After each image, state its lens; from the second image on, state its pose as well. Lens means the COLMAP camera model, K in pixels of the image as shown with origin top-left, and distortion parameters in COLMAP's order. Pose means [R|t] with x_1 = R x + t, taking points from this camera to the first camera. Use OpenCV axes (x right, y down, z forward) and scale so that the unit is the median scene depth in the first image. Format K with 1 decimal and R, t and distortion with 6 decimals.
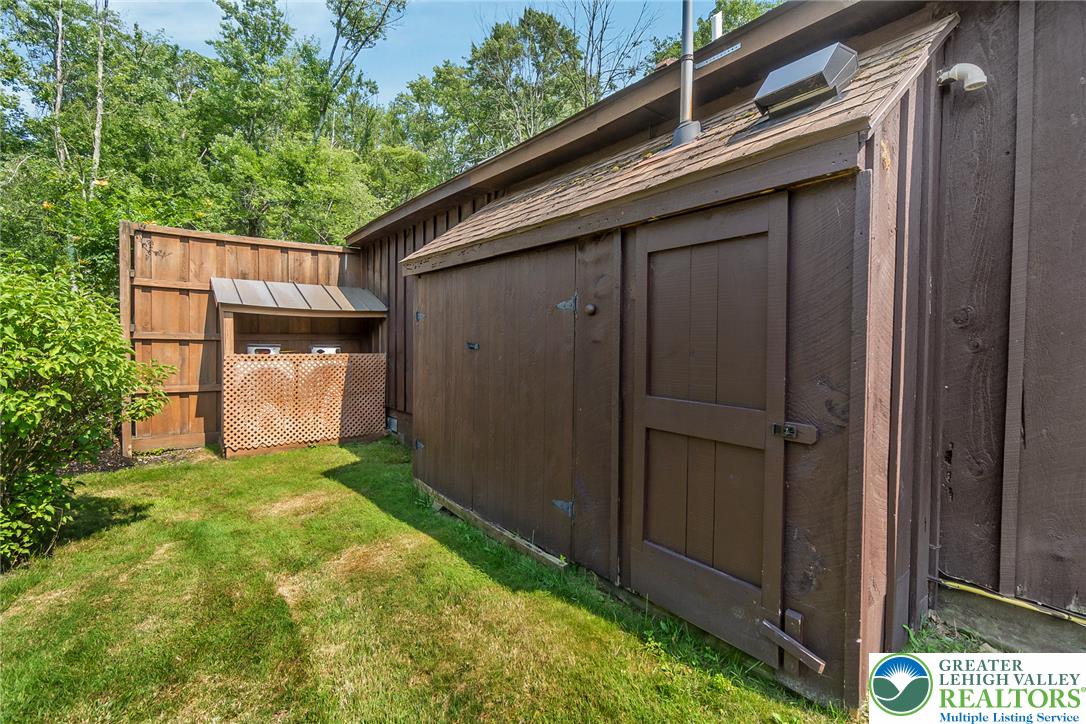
lens RADIAL K [[478.1, 0, 541.6], [0, 478.1, 359.7], [0, 0, 1]] dist [-0.002413, -0.000194]
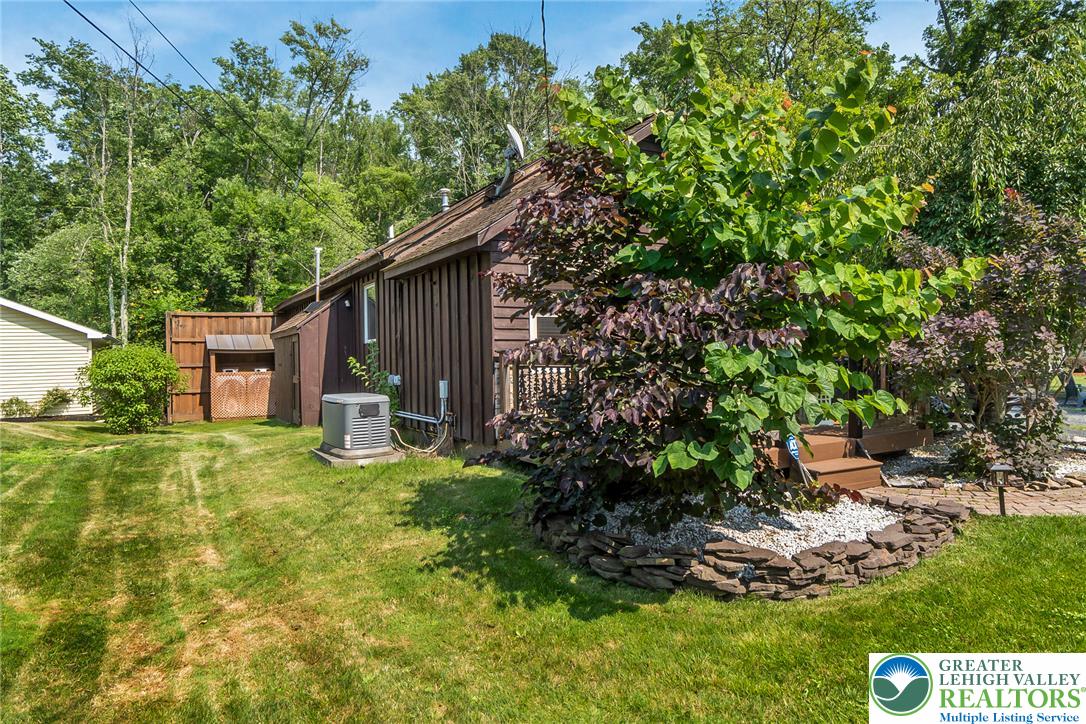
lens RADIAL K [[653.5, 0, 543.9], [0, 653.5, 358.5], [0, 0, 1]] dist [0.008777, 0.001116]
pose [[0.988510, -0.032010, -0.147724, 0.974624], [0.026701, 0.998929, -0.037779, 0.059358], [0.148775, 0.033400, 0.988307, -1.314964]]
